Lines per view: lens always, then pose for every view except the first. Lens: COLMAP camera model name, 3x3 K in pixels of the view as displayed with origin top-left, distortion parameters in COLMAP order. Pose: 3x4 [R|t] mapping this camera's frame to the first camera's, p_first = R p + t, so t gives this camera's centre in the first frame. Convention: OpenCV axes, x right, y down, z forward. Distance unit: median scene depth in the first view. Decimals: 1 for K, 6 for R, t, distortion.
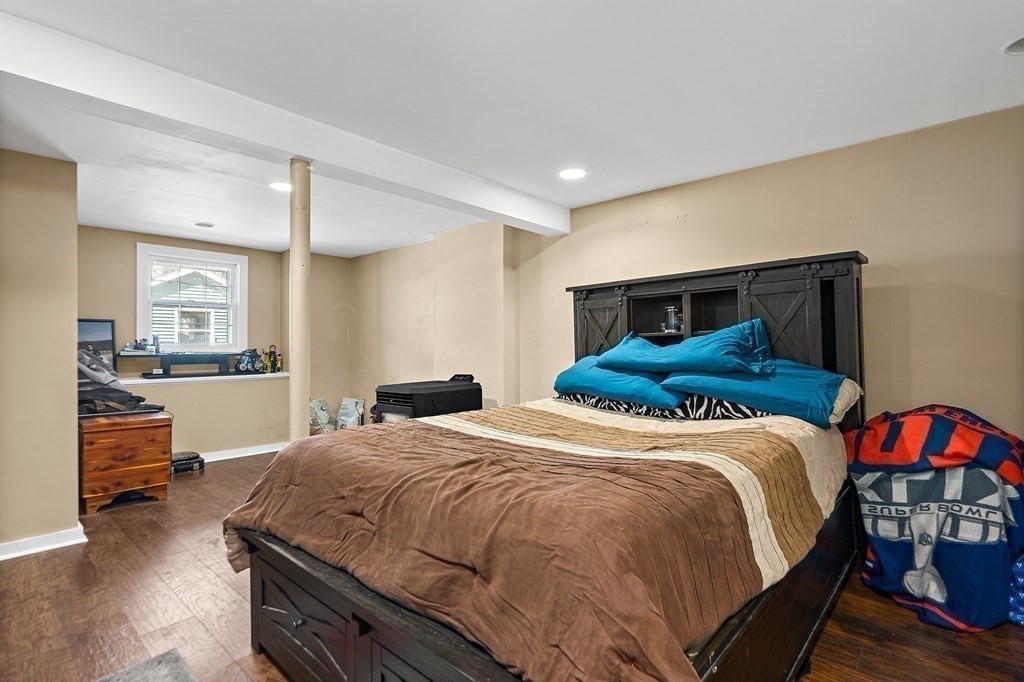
lens RADIAL K [[497.8, 0, 511.8], [0, 497.8, 341.0], [0, 0, 1]] dist [0.005325, 0.000149]
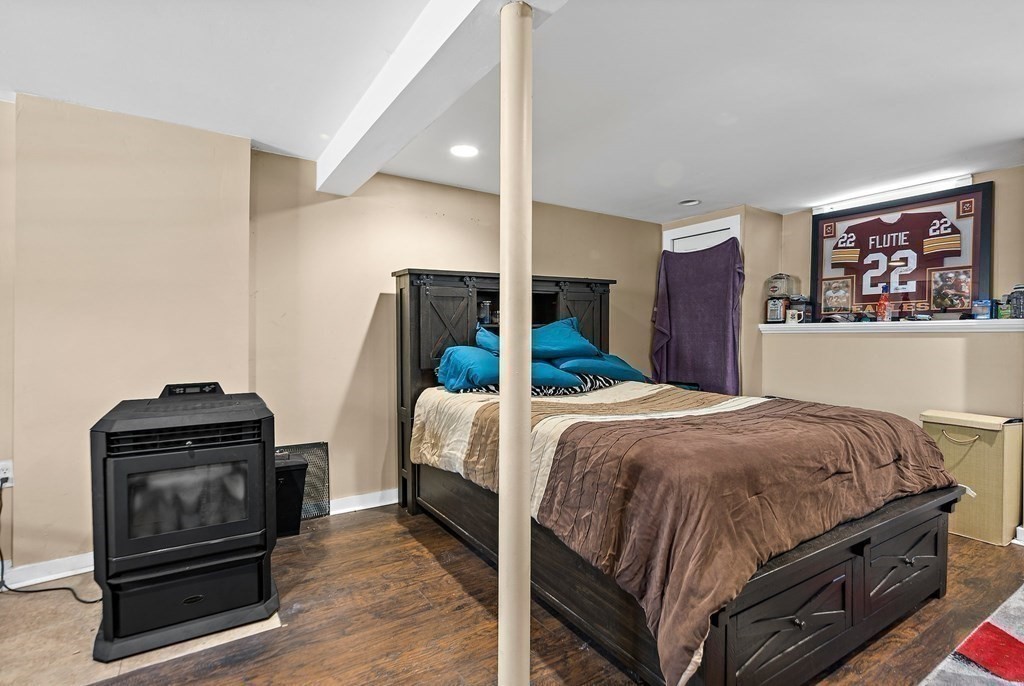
lens RADIAL K [[497.8, 0, 511.9], [0, 497.8, 343.5], [0, 0, 1]] dist [0.005325, 0.000149]
pose [[0.268003, -0.007068, 0.963392, -0.870513], [-0.013596, 0.999846, 0.011118, 0.015010], [-0.963322, -0.016077, 0.267865, 0.769006]]
